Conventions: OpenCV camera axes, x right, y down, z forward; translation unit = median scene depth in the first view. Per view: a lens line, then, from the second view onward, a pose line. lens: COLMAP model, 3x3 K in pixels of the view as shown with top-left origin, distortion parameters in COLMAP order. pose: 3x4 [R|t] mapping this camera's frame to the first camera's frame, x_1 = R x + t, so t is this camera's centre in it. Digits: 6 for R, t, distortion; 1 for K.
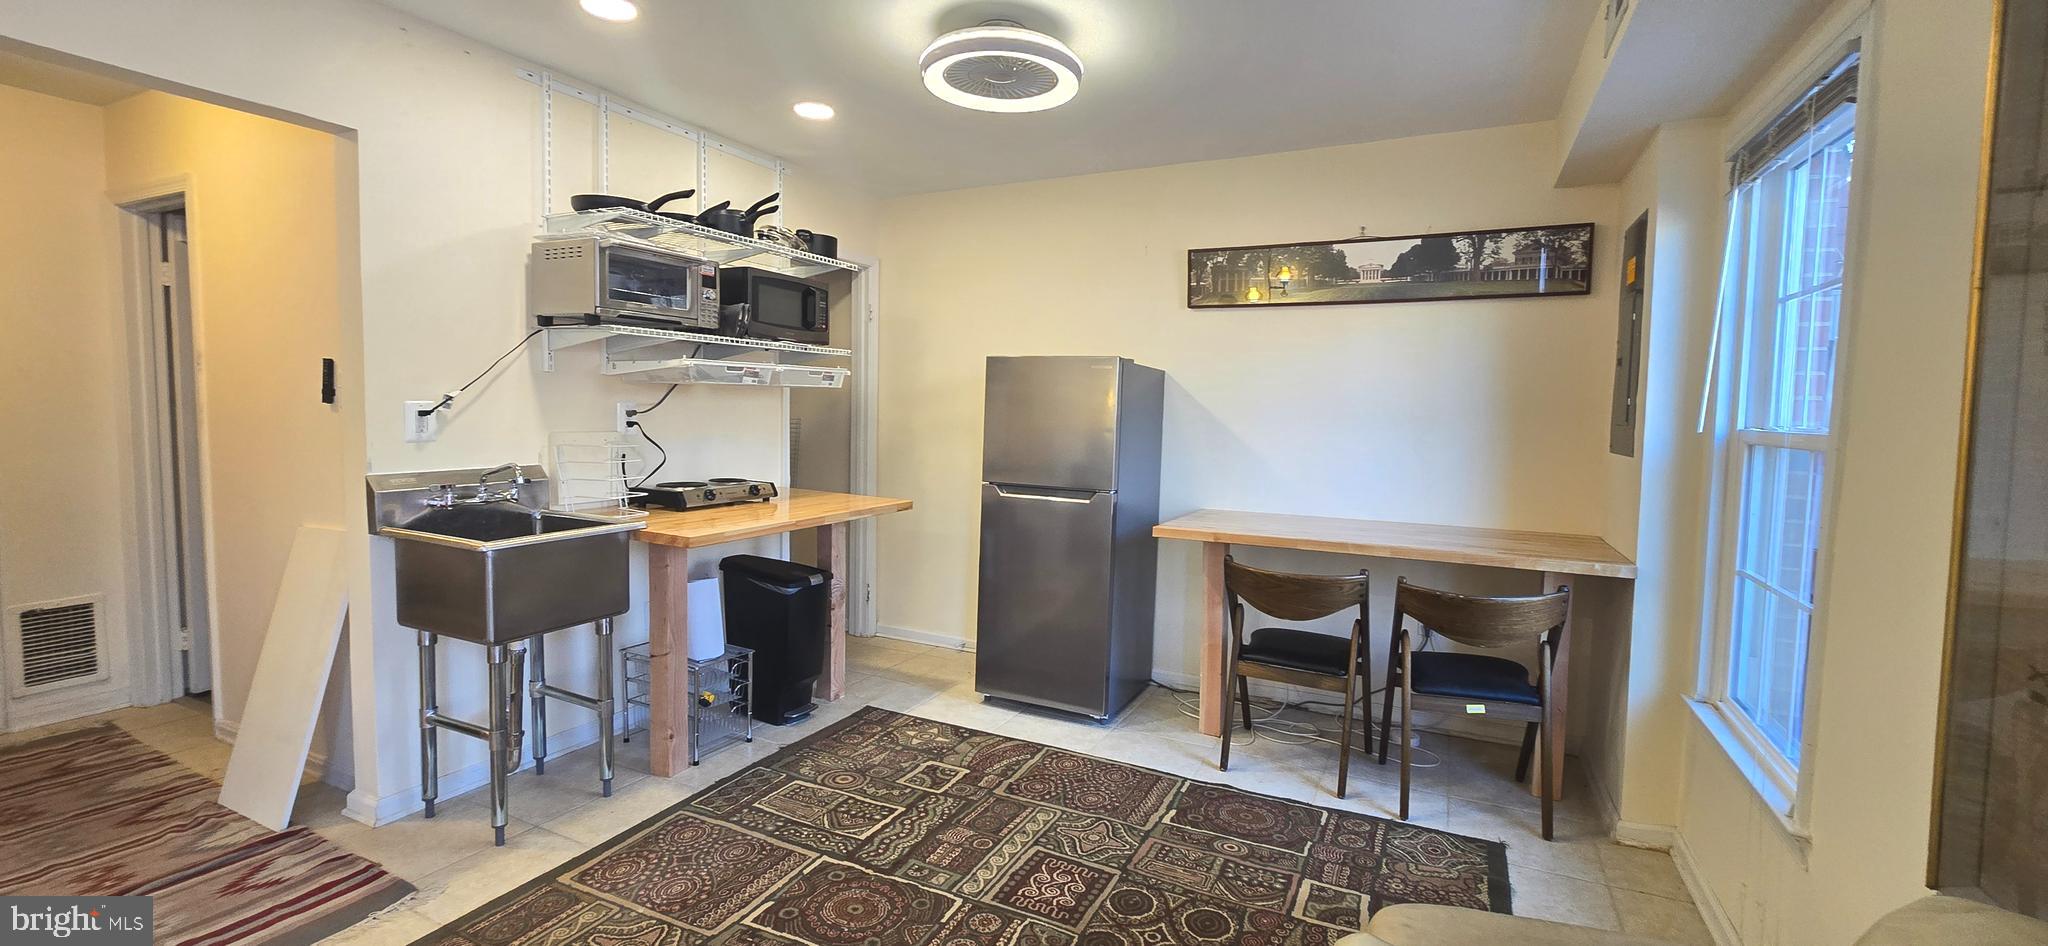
lens RADIAL K [[846.5, 0, 1027.3], [0, 846.5, 469.9], [0, 0, 1]] dist [0.002075, 0.000678]
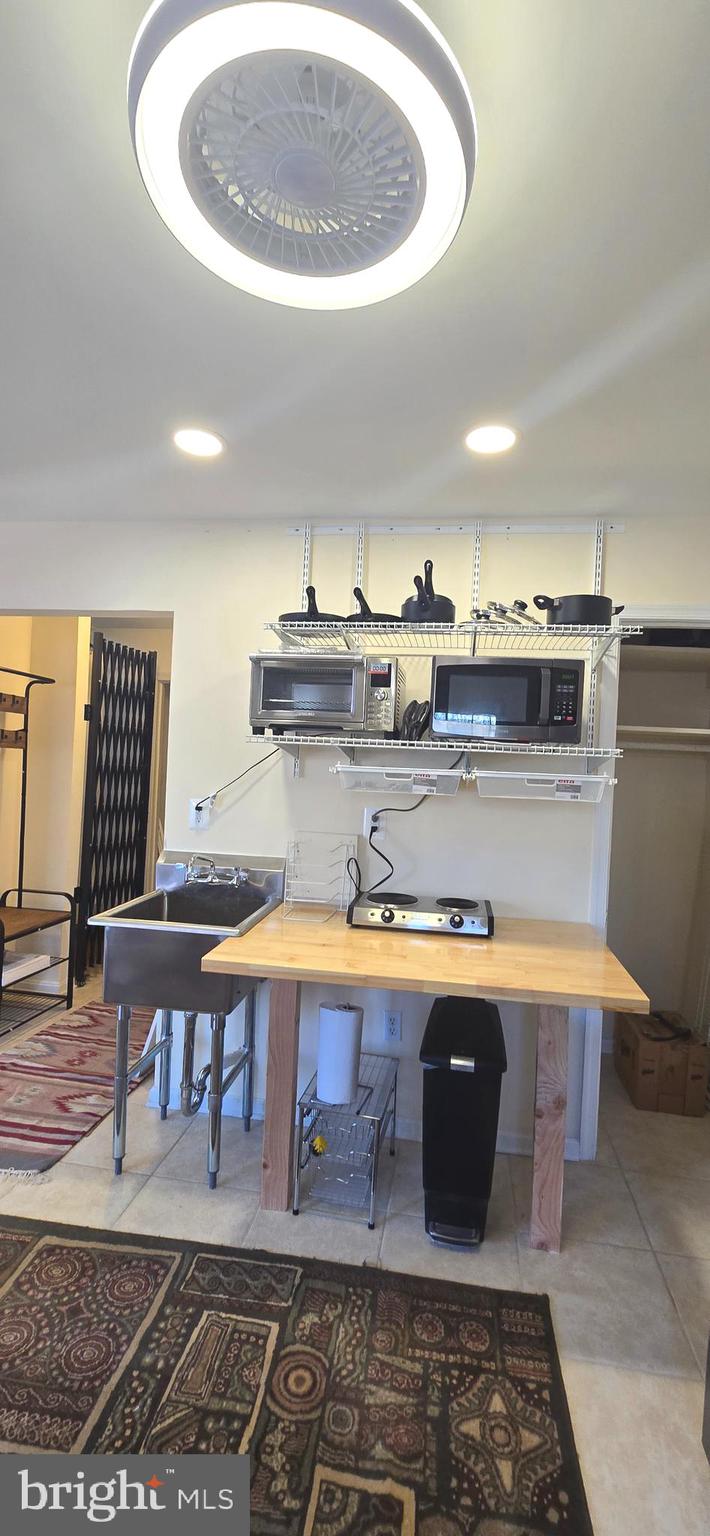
lens RADIAL K [[634.9, 0, 355.5], [0, 634.9, 790.8], [0, 0, 1]] dist [0.002075, 0.000678]
pose [[0.312143, 0.031245, -0.949521, 0.285171], [-0.113372, 0.993542, -0.004576, -0.113729], [0.943246, 0.109077, 0.313669, 0.892934]]
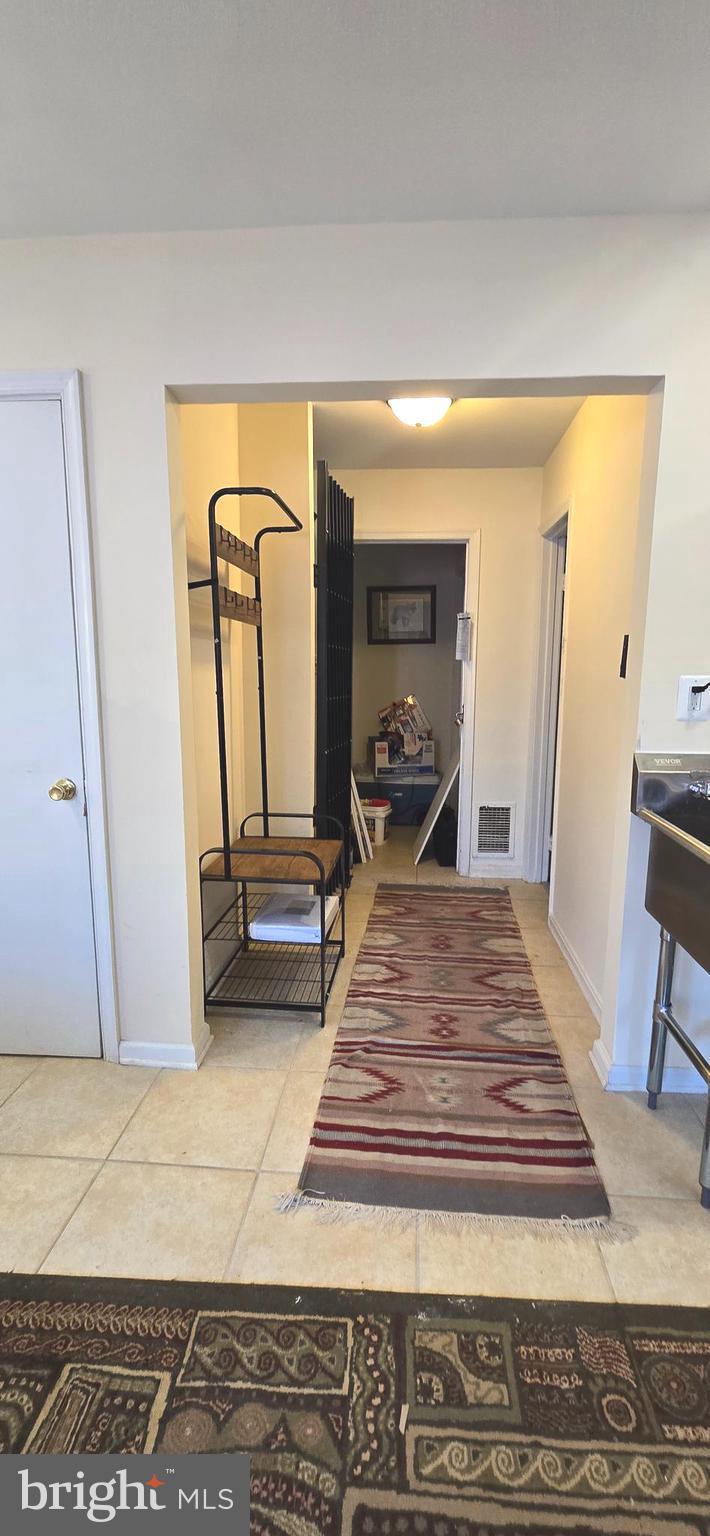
lens RADIAL K [[634.9, 0, 365.6], [0, 634.9, 762.2], [0, 0, 1]] dist [0.002075, 0.000678]
pose [[0.388018, 0.124464, -0.913209, -0.210861], [-0.069844, 0.991961, 0.105521, -0.035714], [0.919001, 0.022838, 0.393592, 0.392751]]
